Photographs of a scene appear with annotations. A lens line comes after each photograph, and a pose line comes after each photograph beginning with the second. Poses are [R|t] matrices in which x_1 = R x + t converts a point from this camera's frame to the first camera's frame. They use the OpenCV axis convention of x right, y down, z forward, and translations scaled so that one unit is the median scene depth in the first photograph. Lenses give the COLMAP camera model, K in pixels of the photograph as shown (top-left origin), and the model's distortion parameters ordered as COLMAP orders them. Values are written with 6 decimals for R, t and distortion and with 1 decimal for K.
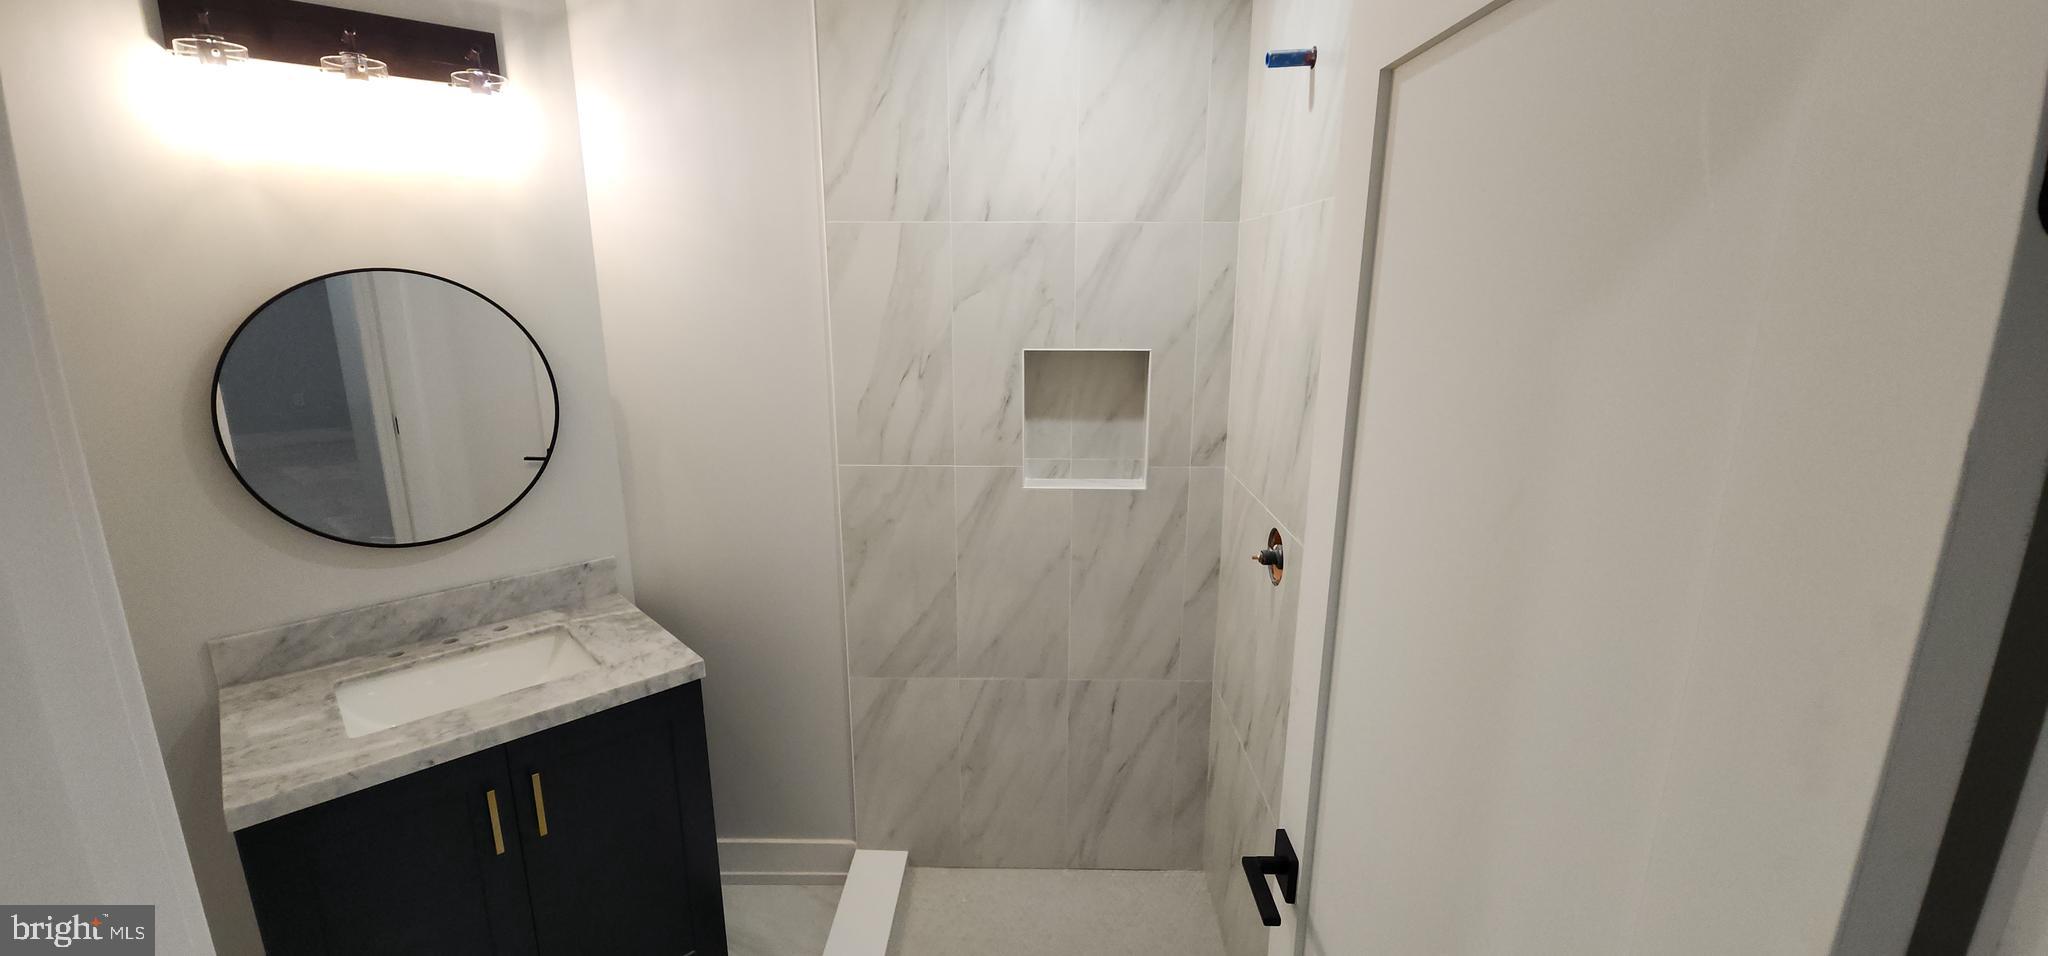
lens RADIAL K [[835.8, 0, 1014.8], [0, 835.8, 481.3], [0, 0, 1]] dist [0.004818, -0.005132]
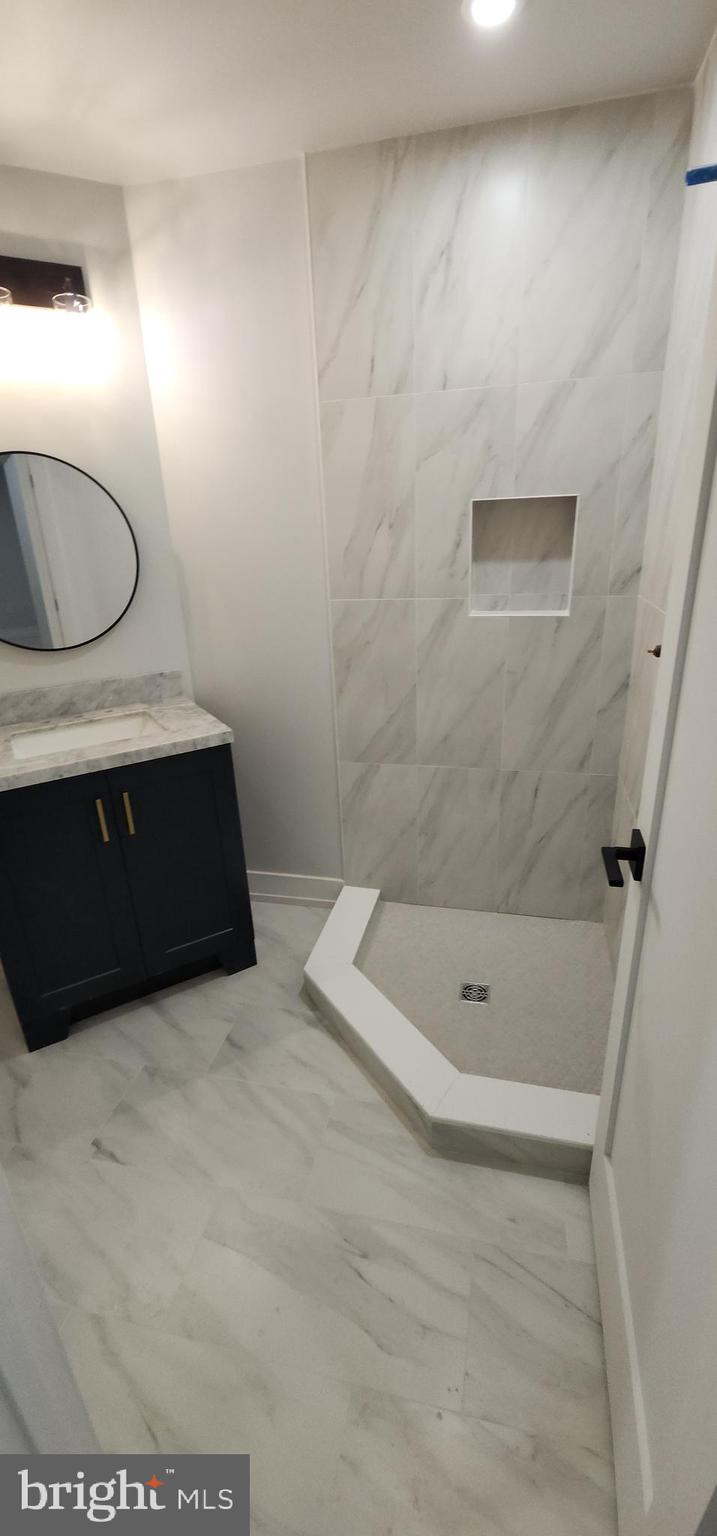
lens RADIAL K [[626.8, 0, 356.1], [0, 626.8, 770.1], [0, 0, 1]] dist [0.004818, -0.005132]
pose [[0.975132, 0.040121, -0.217962, 0.064571], [-0.010551, 0.990766, 0.135170, 0.121873], [0.221373, -0.129509, 0.966551, 0.000807]]
